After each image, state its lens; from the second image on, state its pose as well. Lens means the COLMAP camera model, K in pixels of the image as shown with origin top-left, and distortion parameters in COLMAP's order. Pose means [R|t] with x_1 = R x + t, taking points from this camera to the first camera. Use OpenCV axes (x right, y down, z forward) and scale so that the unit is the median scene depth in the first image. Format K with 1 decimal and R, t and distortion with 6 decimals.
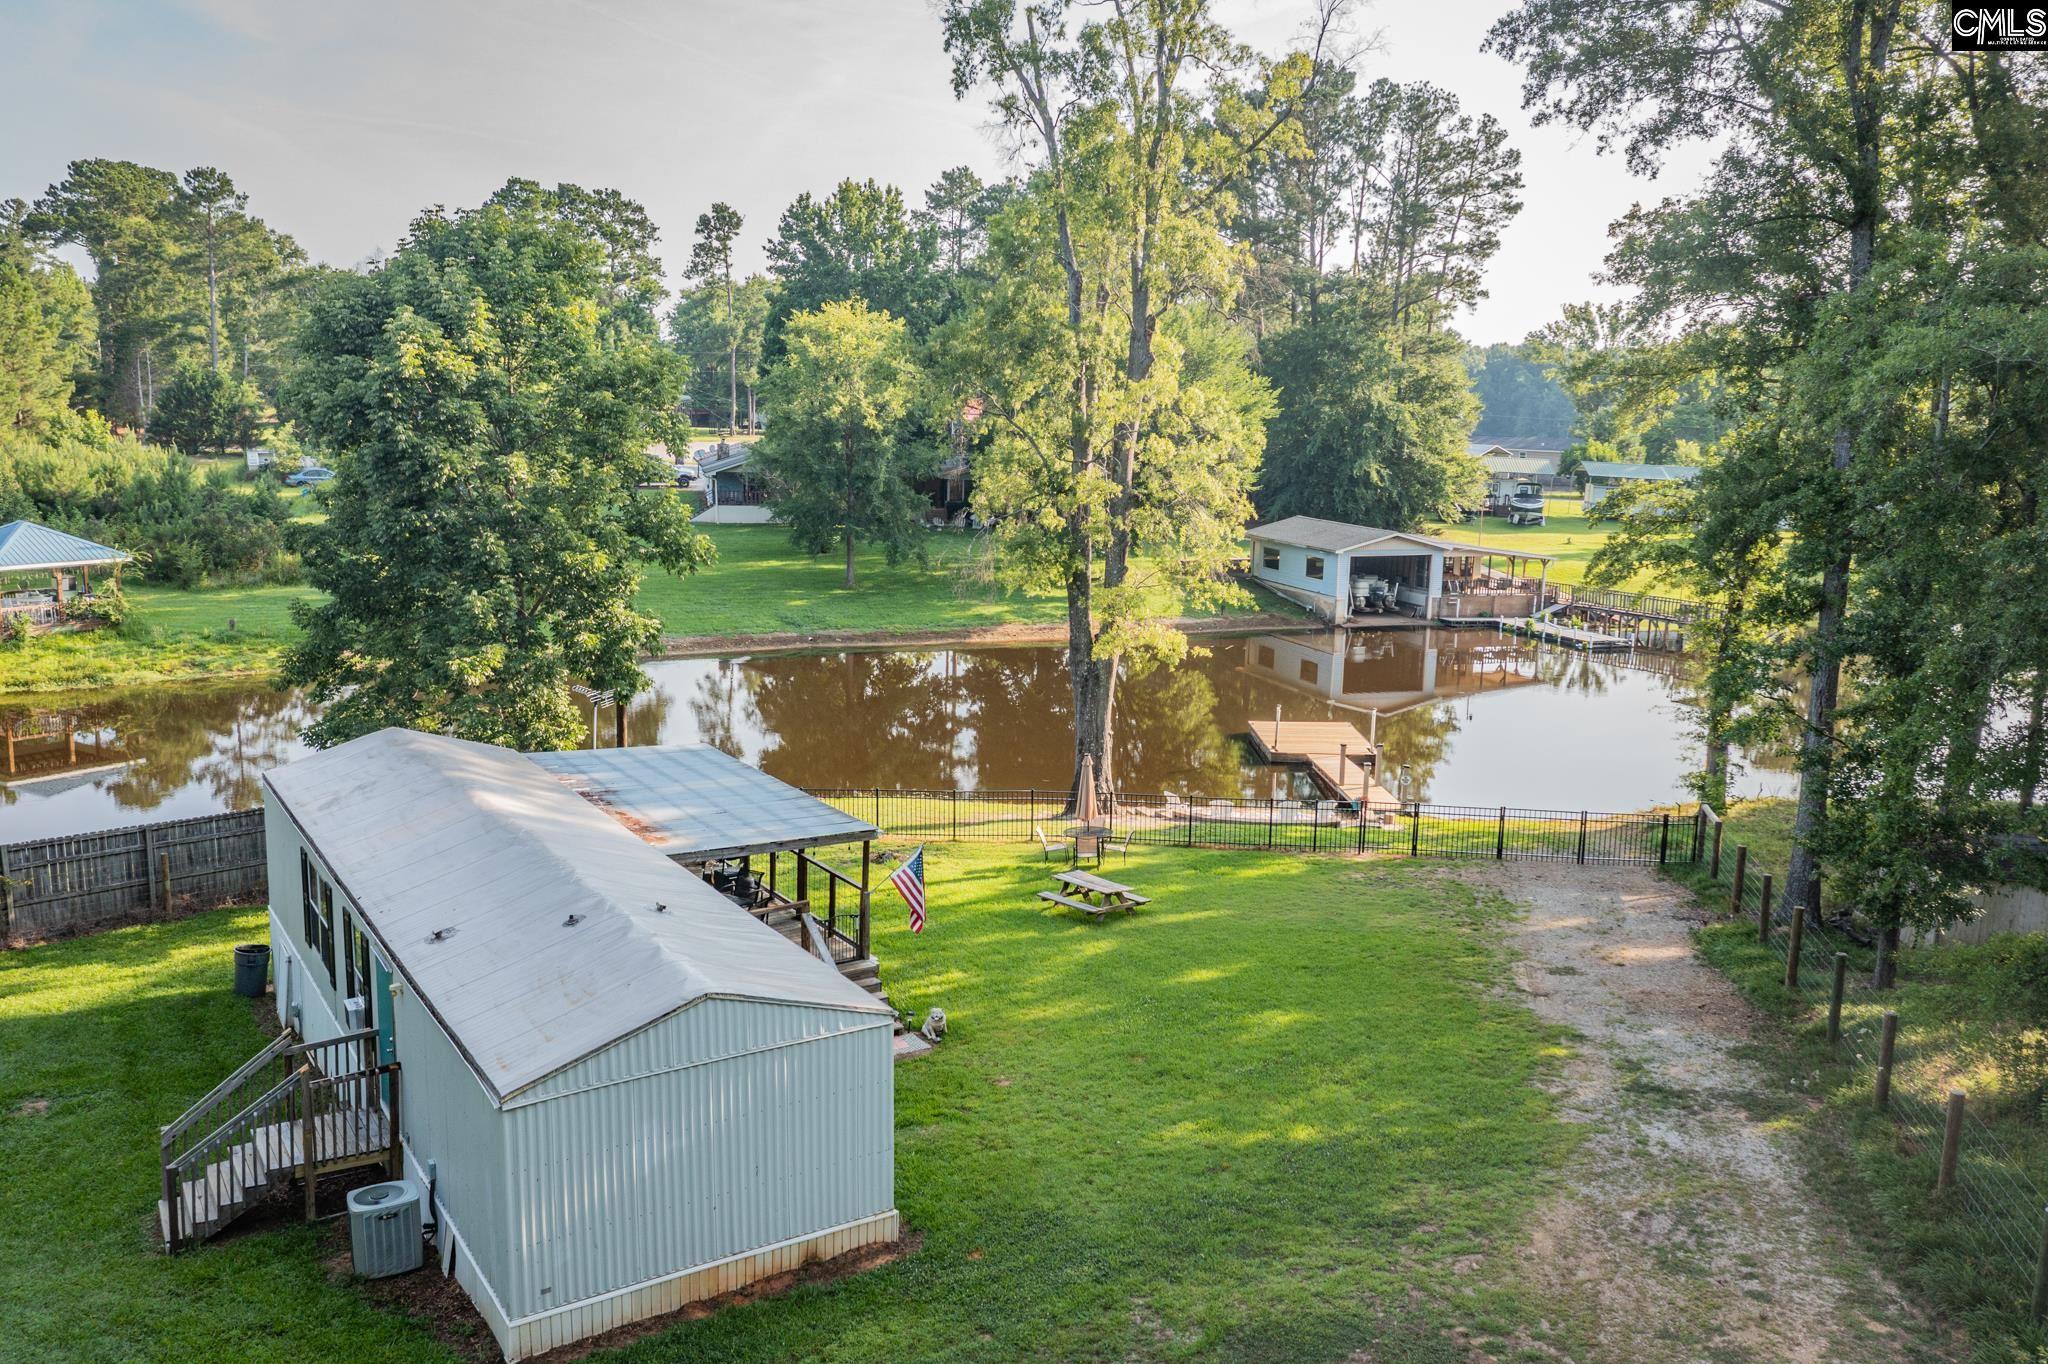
lens RADIAL K [[1537.8, 0, 1012.4], [0, 1537.8, 737.9], [0, 0, 1]] dist [0.002872, 0.005615]
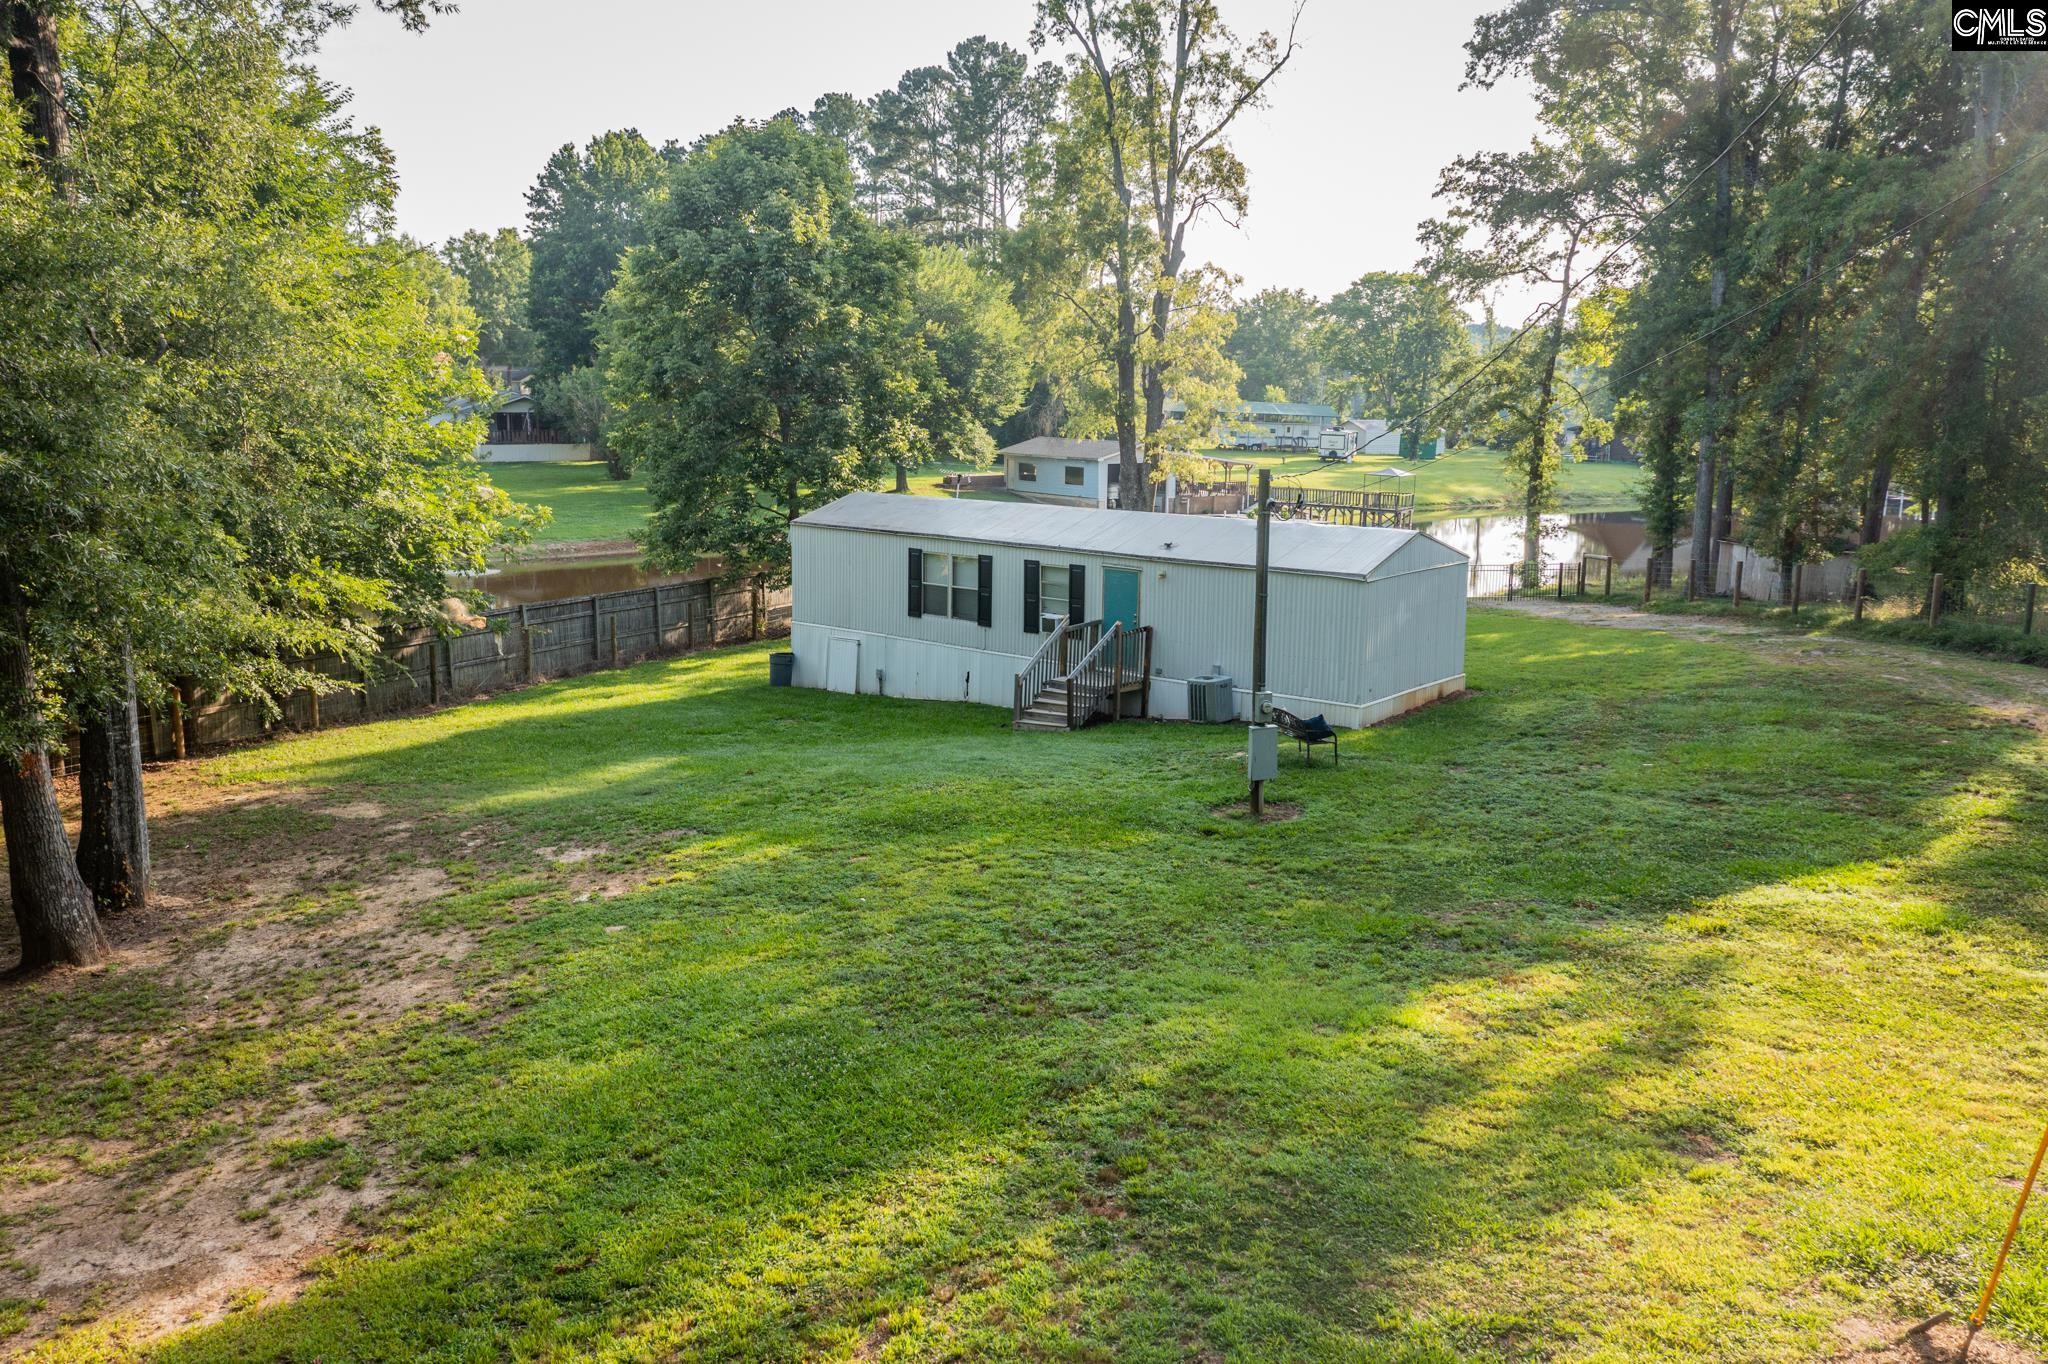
lens RADIAL K [[1571.5, 0, 946.8], [0, 1571.5, 733.4], [0, 0, 1]] dist [-0.003916, 0.001281]
pose [[0.959154, -0.071212, 0.273773, -0.231870], [0.071060, 0.997417, 0.010487, 0.063516], [-0.273813, 0.009396, 0.961737, -0.116187]]
